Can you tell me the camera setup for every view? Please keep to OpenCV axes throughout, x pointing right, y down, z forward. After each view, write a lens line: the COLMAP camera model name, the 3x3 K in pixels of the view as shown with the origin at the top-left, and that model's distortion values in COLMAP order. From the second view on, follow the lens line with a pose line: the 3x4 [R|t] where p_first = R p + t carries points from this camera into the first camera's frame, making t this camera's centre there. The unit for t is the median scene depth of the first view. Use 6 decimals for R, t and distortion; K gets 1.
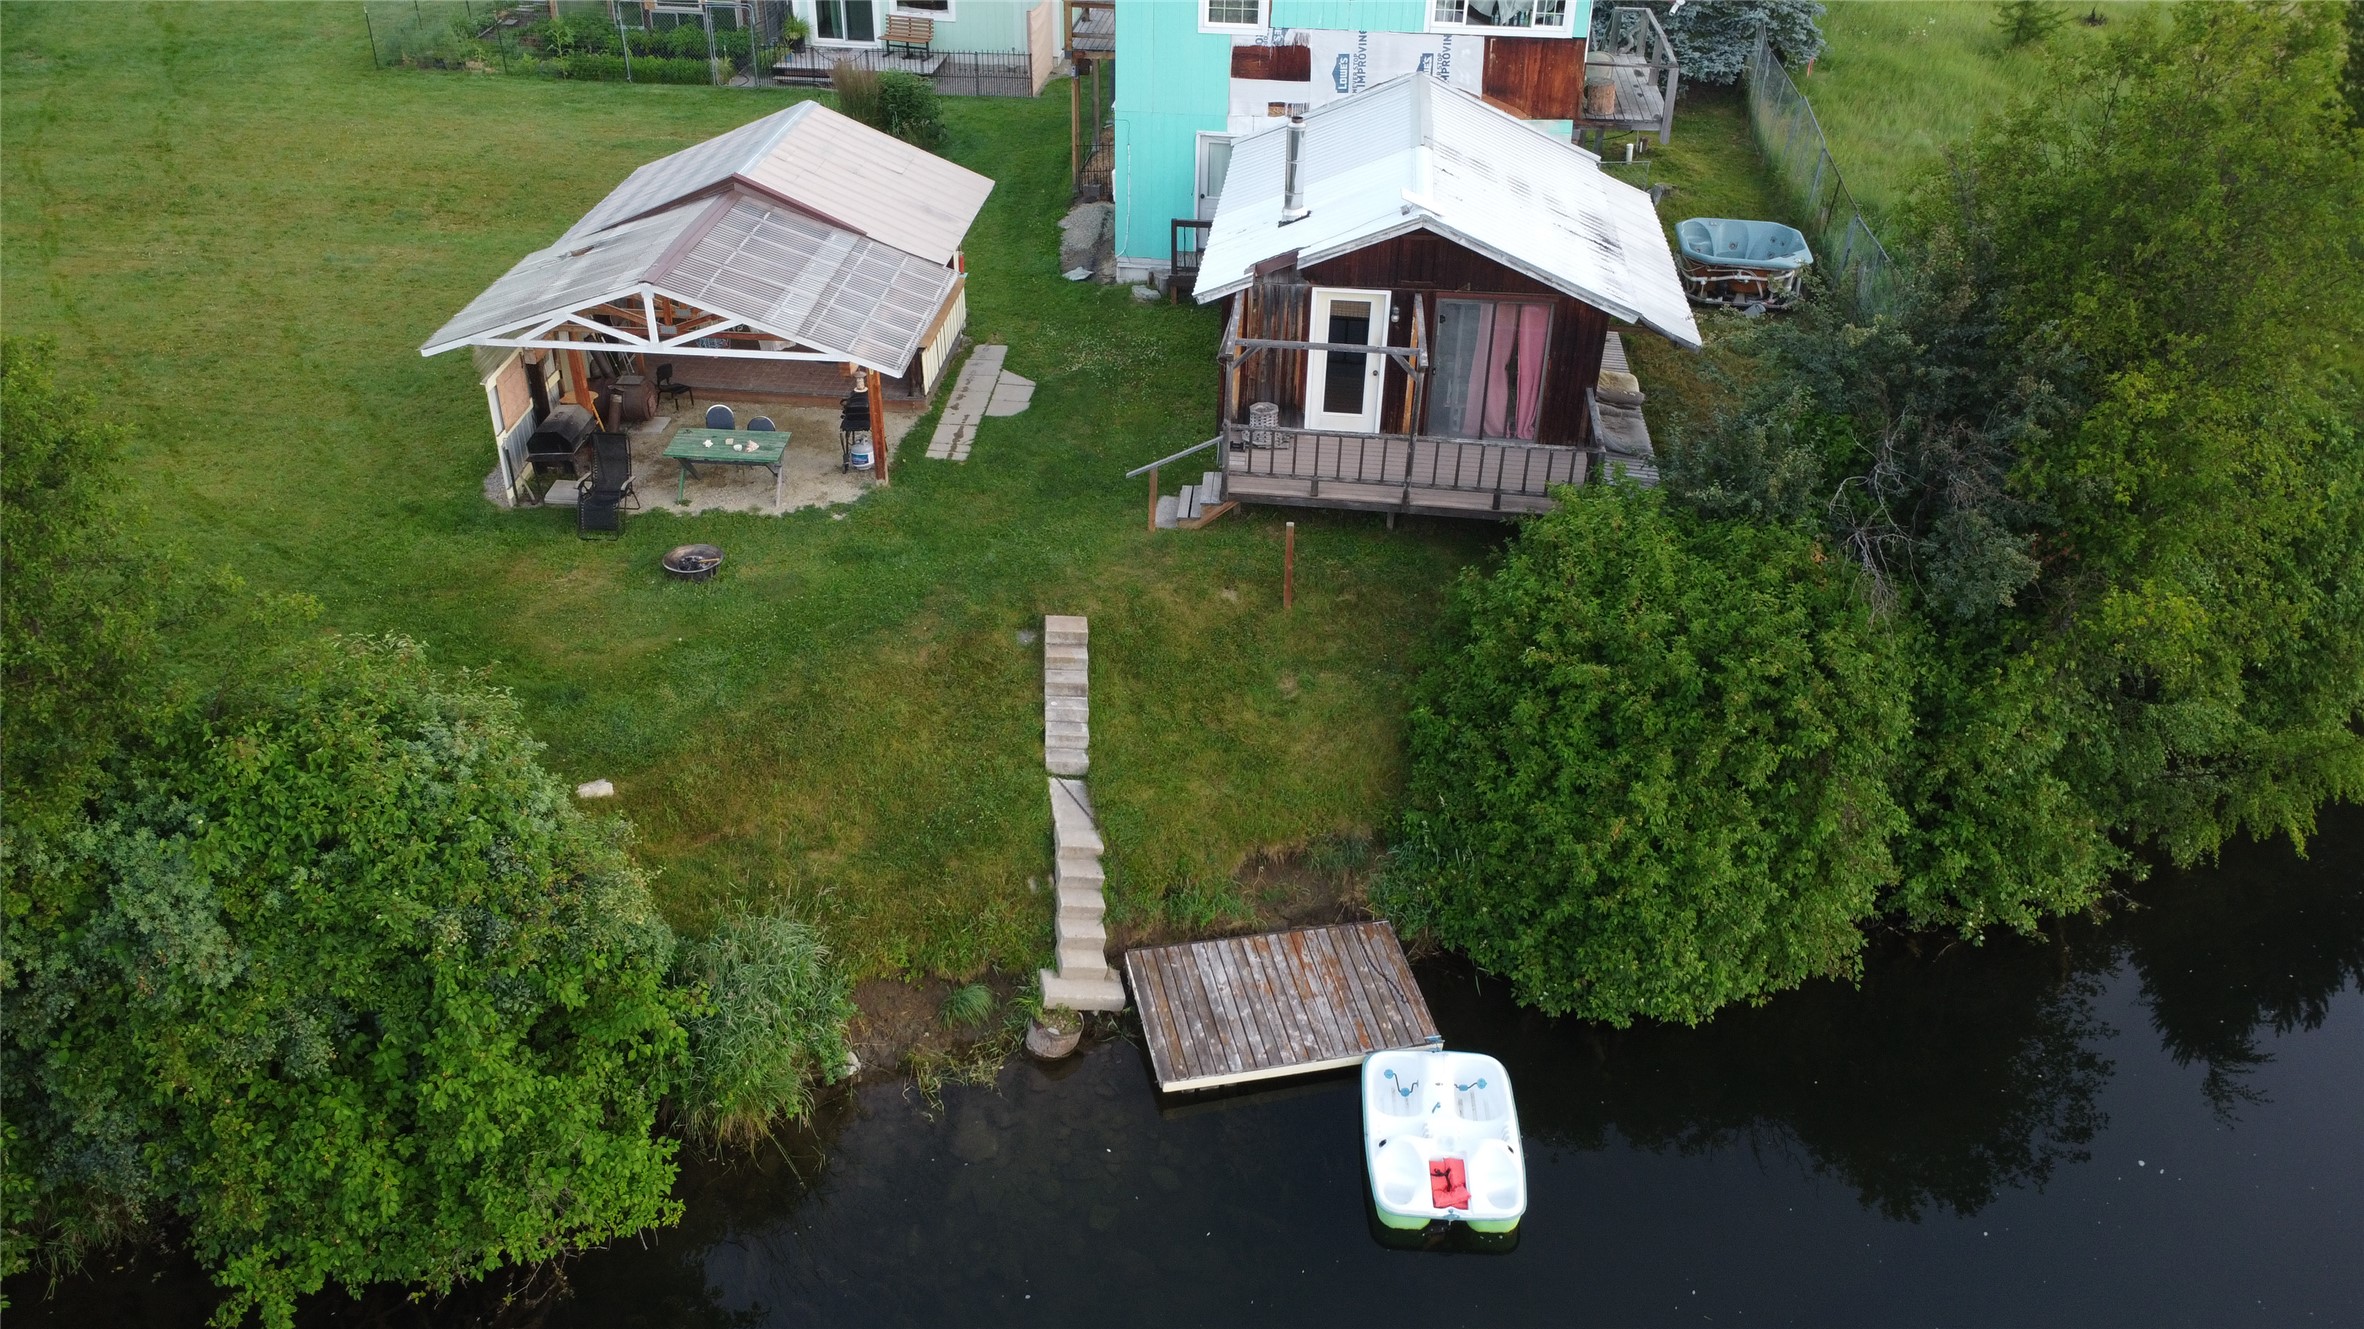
lens RADIAL K [[1774.7, 0, 1162.6], [0, 1774.7, 692.2], [0, 0, 1]] dist [0.002360, -0.001046]
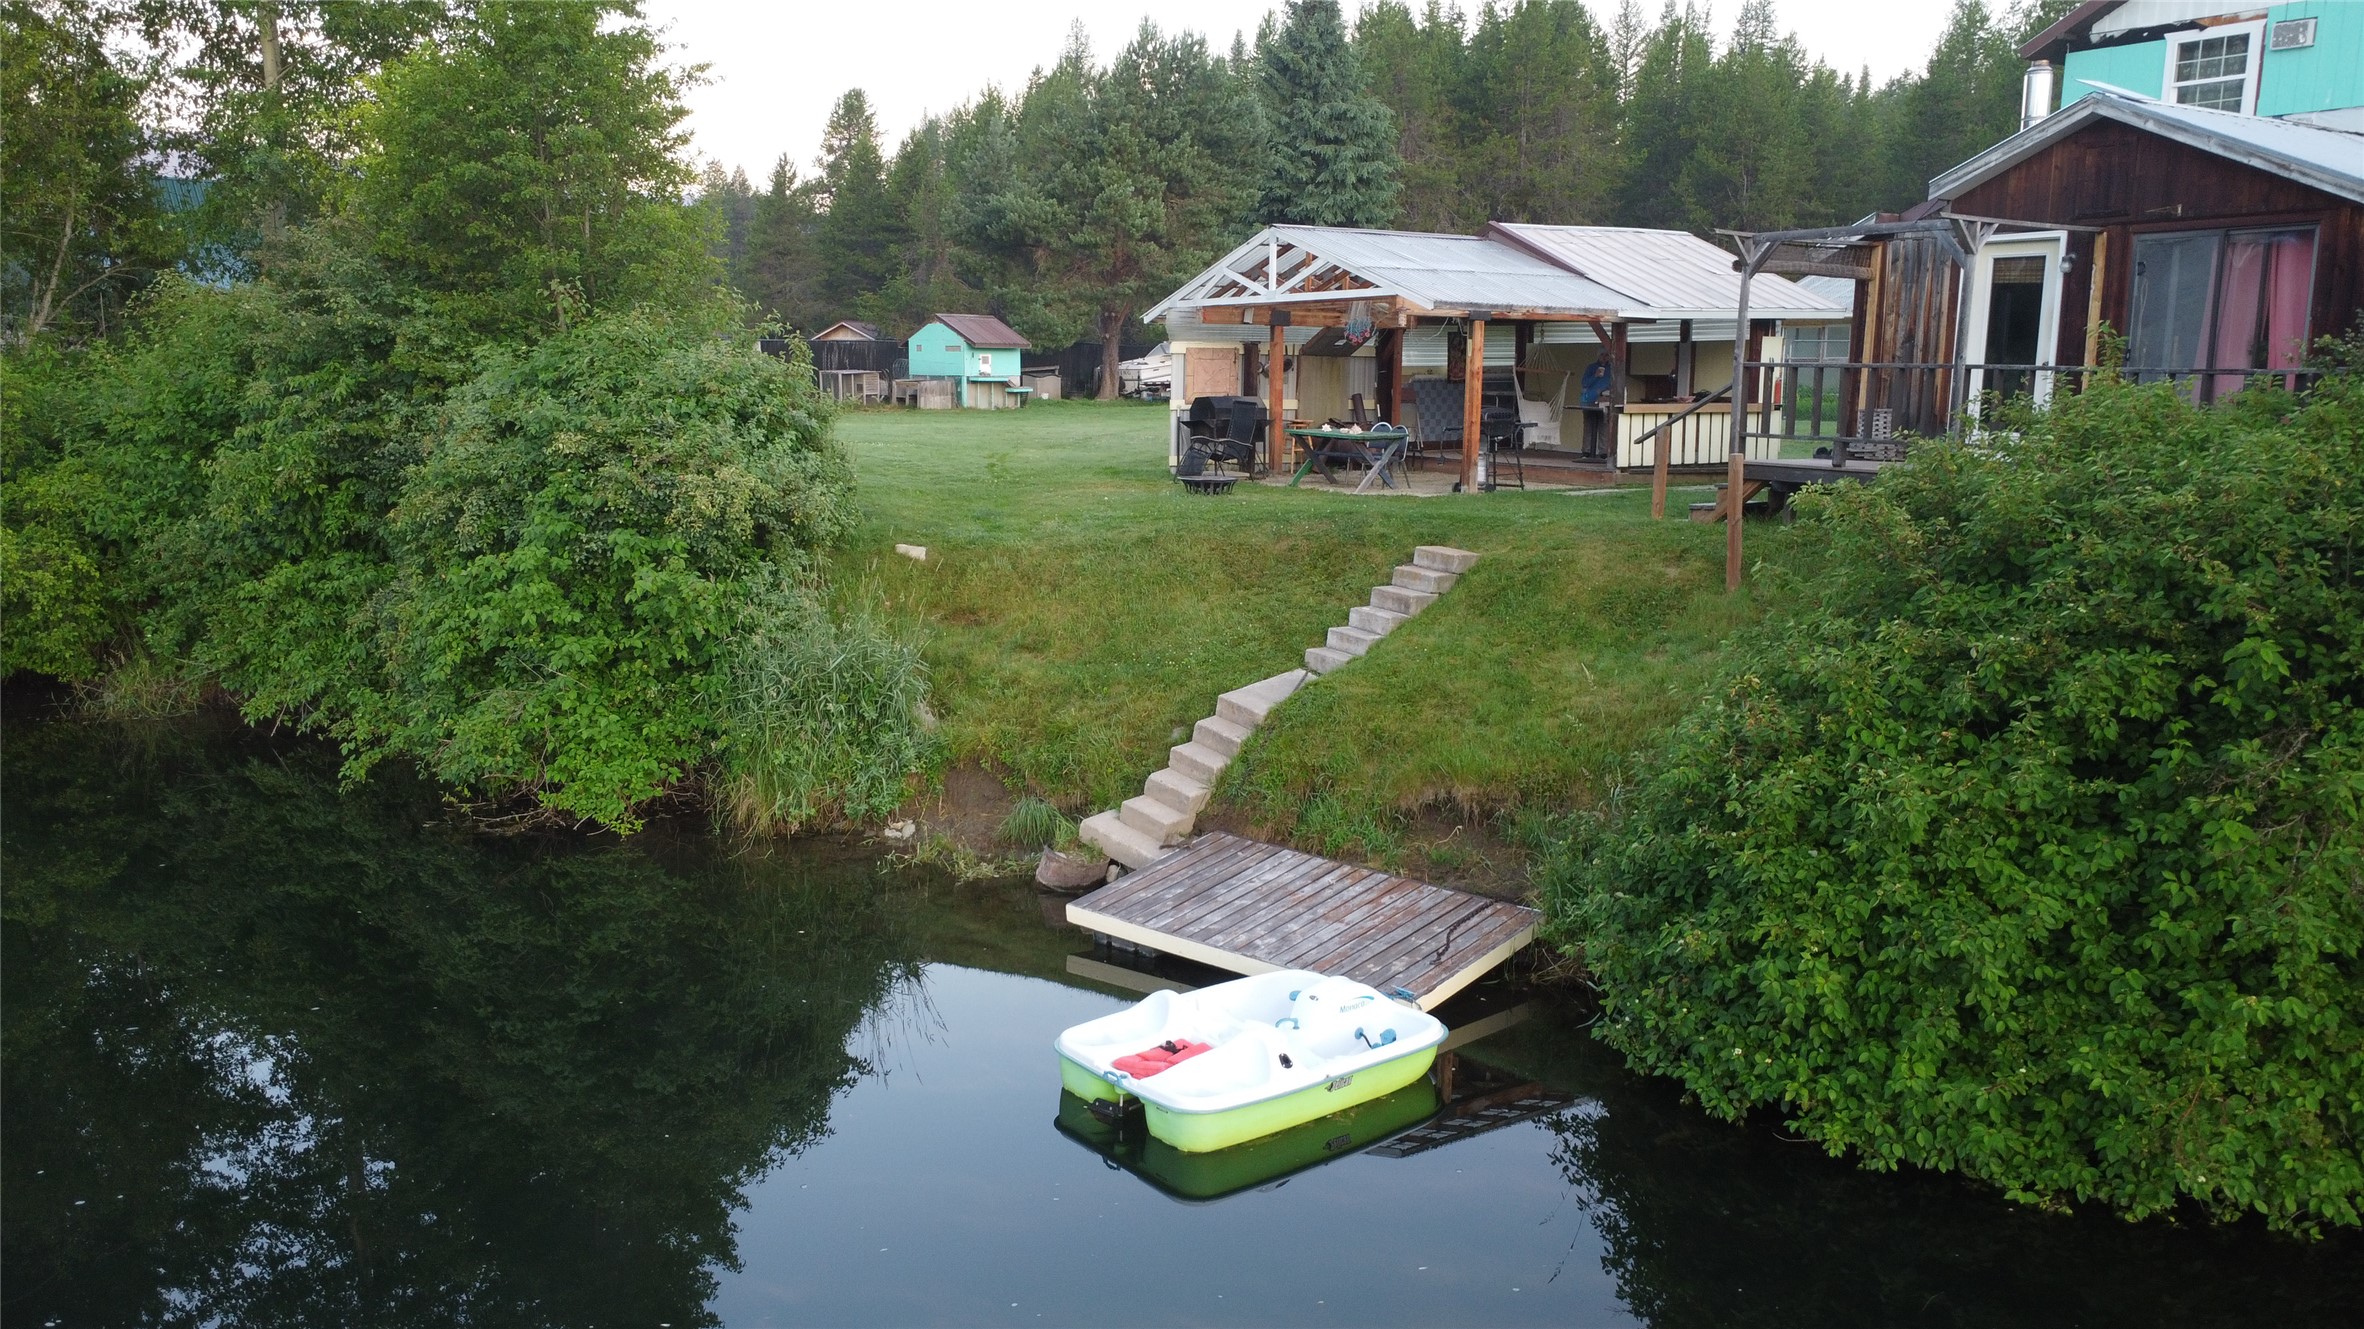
lens RADIAL K [[1774.7, 0, 1158.1], [0, 1774.7, 680.2], [0, 0, 1]] dist [0.002360, -0.001046]
pose [[0.611545, 0.130239, -0.780417, 0.528007], [-0.433716, 0.880141, -0.192984, 0.237500], [0.661743, 0.456498, 0.594732, 0.488461]]
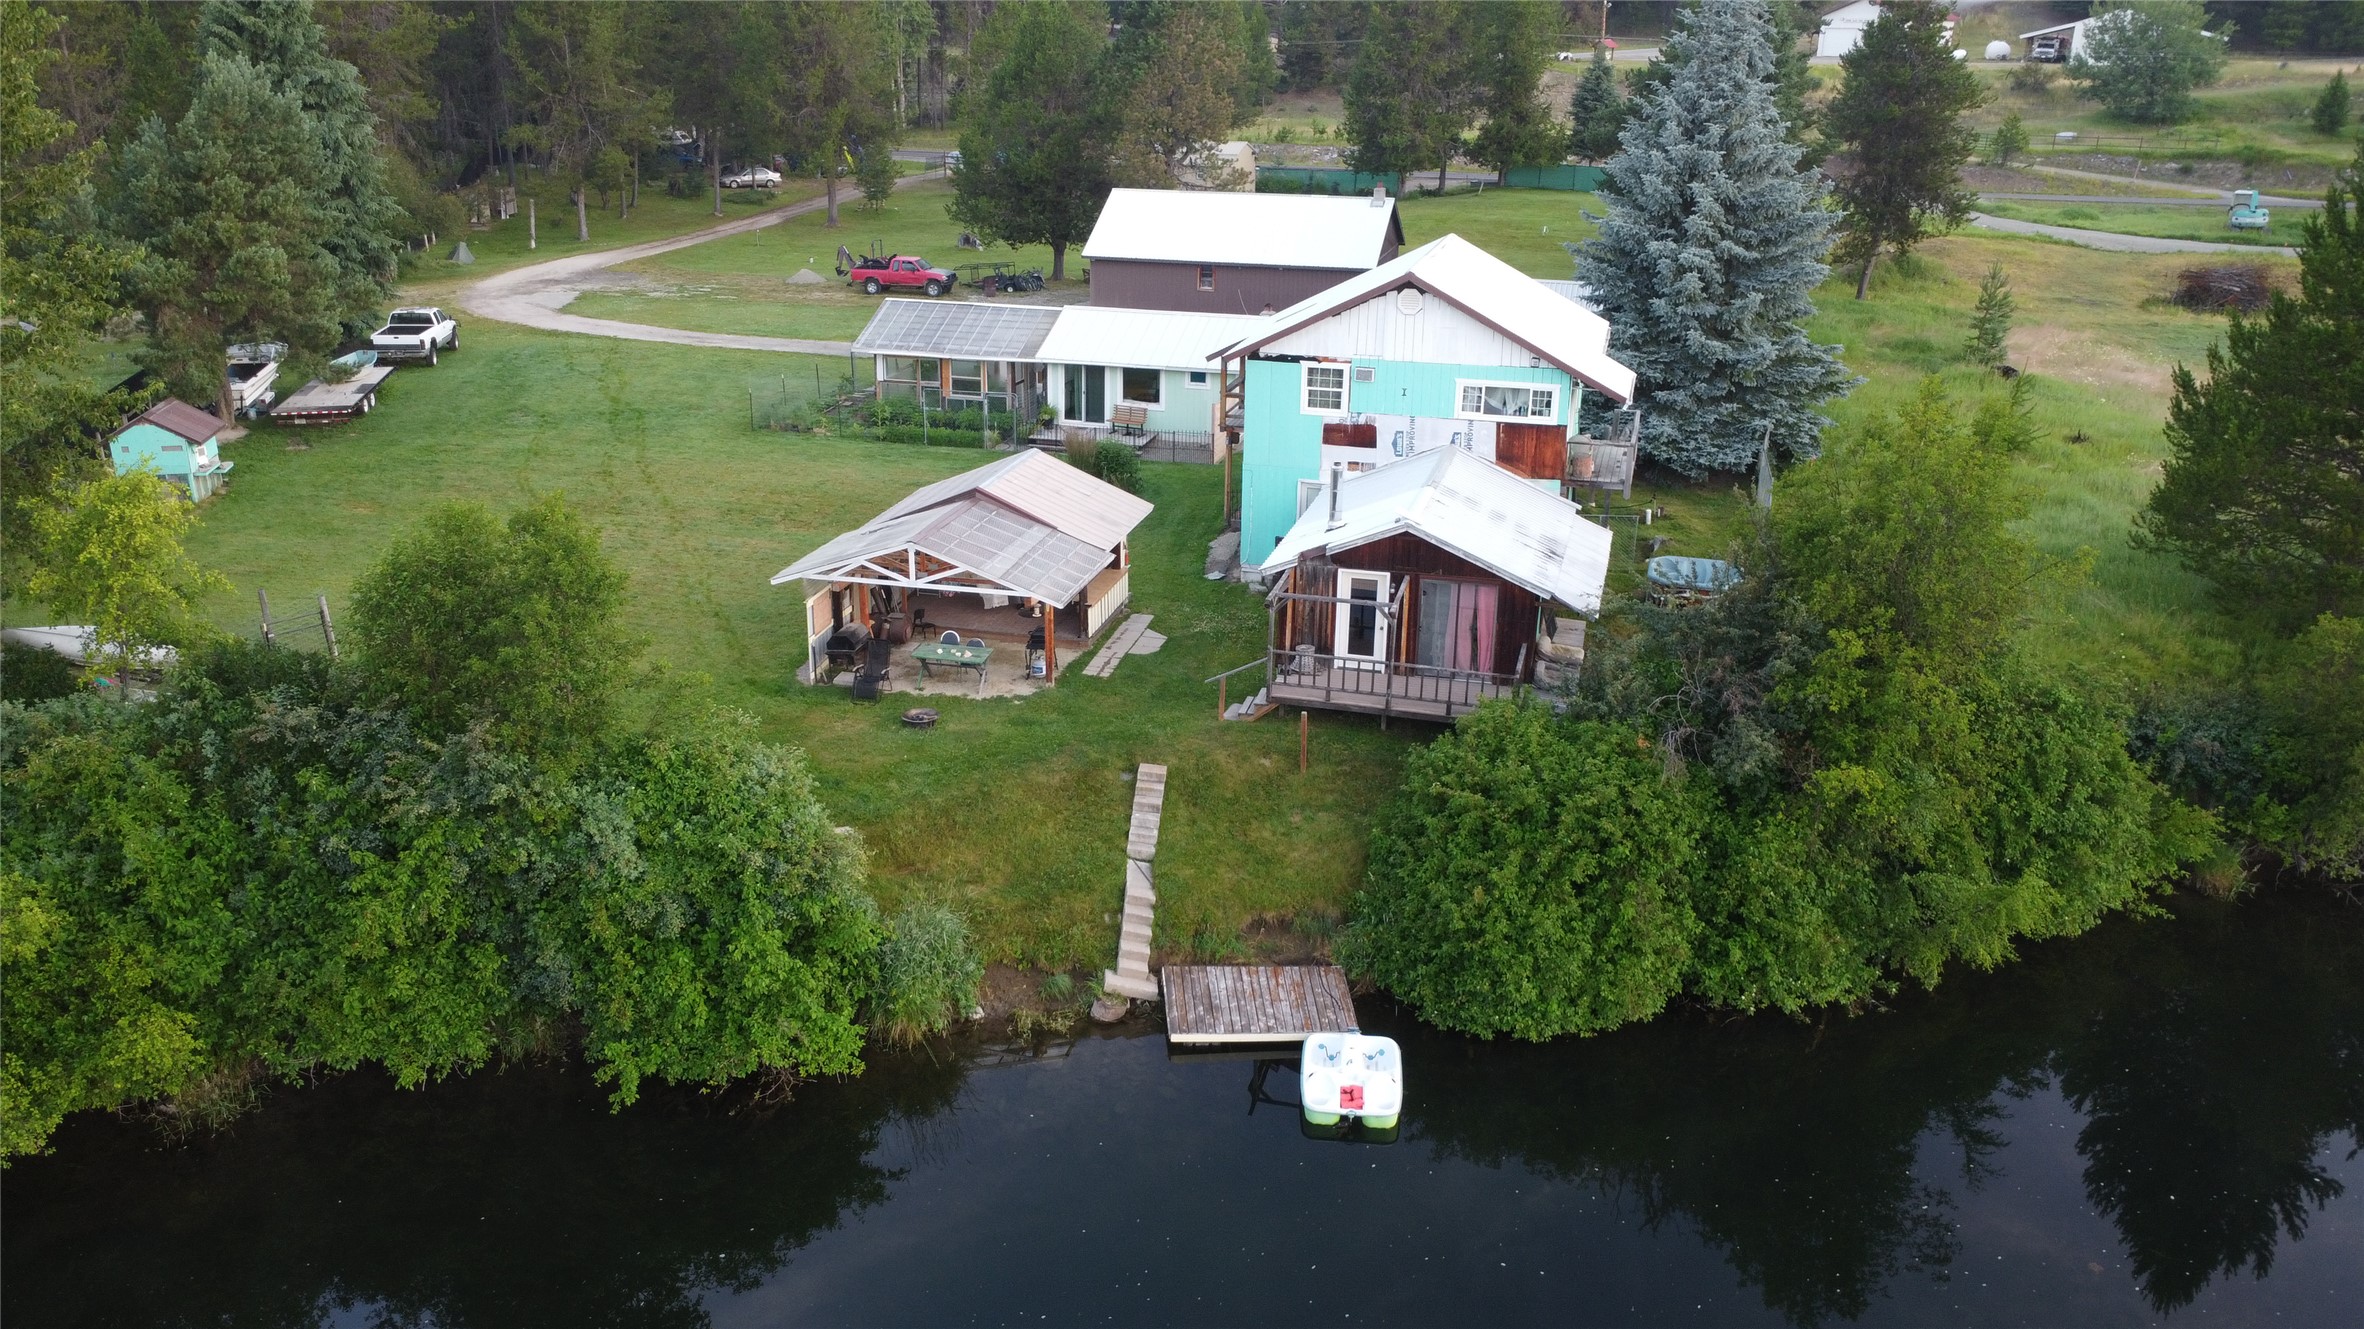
lens RADIAL K [[1774.7, 0, 1160.6], [0, 1774.7, 692.5], [0, 0, 1]] dist [0.002360, -0.001046]
pose [[0.987319, 0.053456, -0.149479, 0.186788], [-0.084763, 0.973657, -0.211675, 0.232269], [0.134226, 0.221661, 0.965841, -0.511889]]
